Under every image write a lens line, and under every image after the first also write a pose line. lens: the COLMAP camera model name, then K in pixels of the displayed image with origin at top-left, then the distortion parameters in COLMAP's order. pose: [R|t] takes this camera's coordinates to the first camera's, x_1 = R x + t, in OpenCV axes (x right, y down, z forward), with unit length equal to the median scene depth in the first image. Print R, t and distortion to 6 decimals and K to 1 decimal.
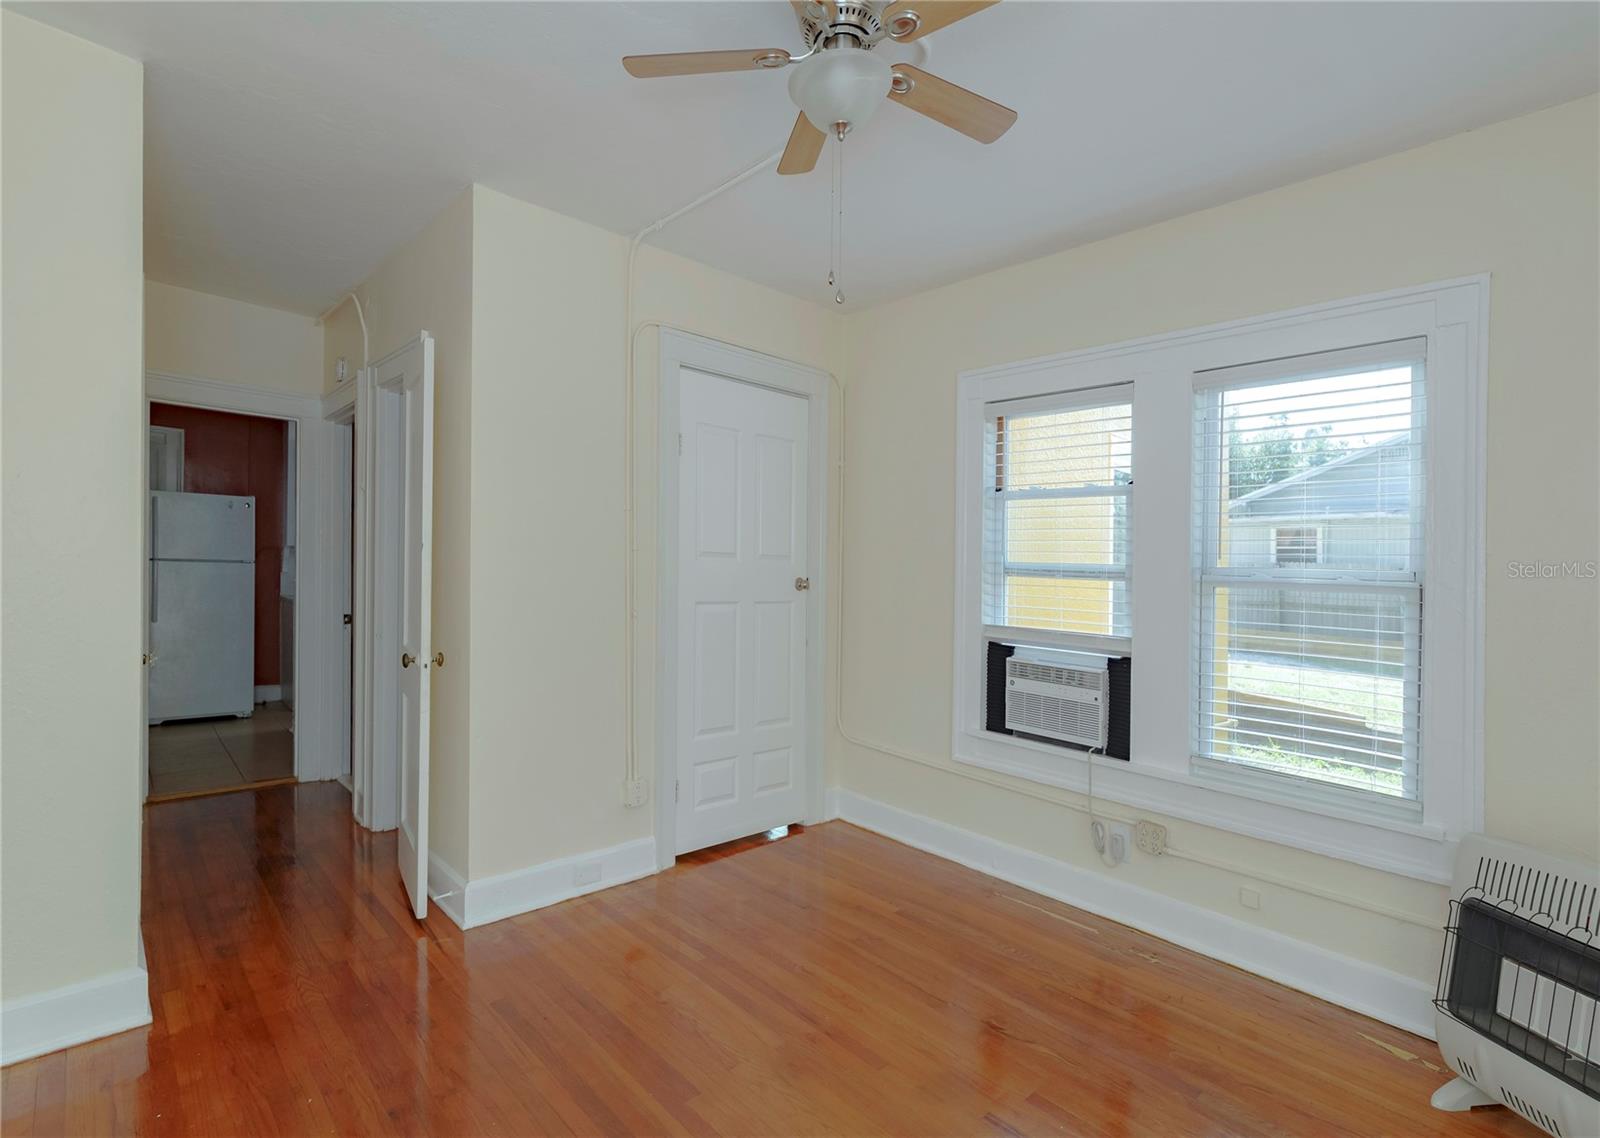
lens RADIAL K [[766.7, 0, 799.7], [0, 766.7, 577.5], [0, 0, 1]] dist [0.000229, 0.000579]
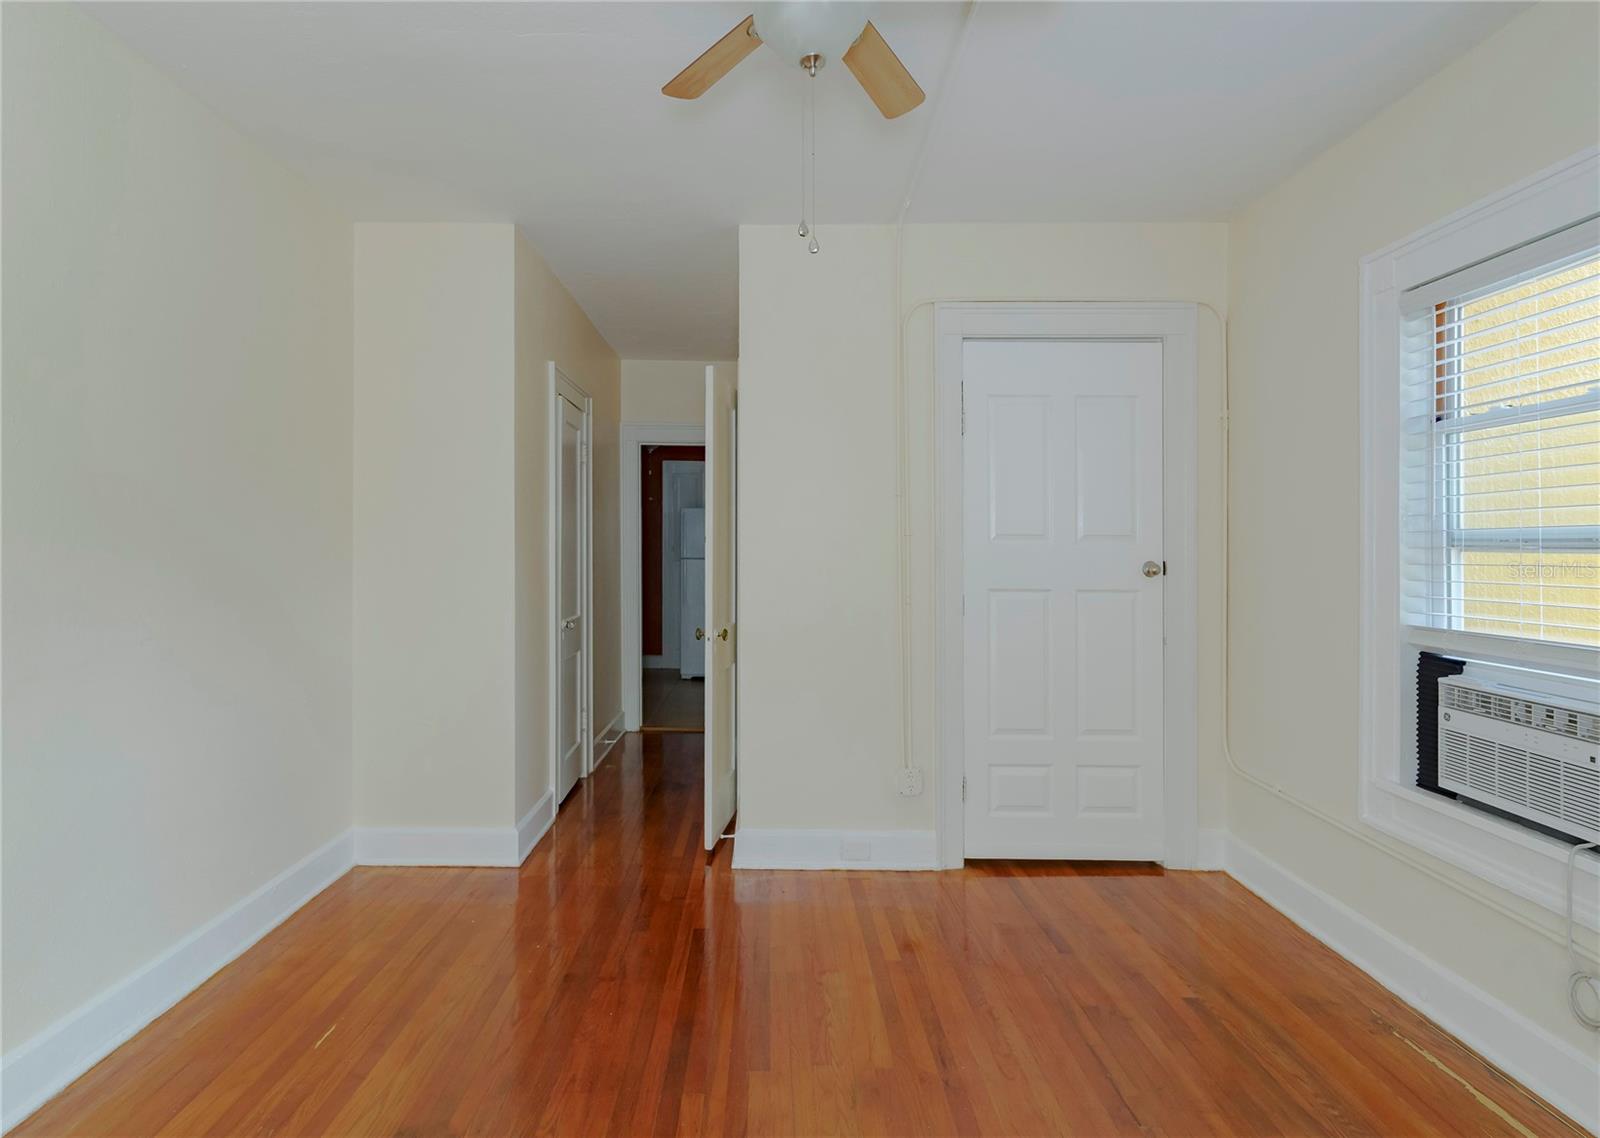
lens RADIAL K [[782.5, 0, 800.0], [0, 782.5, 569.0], [0, 0, 1]] dist [0.001483, -0.000094]
pose [[0.727728, -0.014294, -0.685717, 0.335972], [0.010711, 0.999898, -0.009476, 0.013856], [0.685782, -0.000449, 0.727806, 0.153648]]
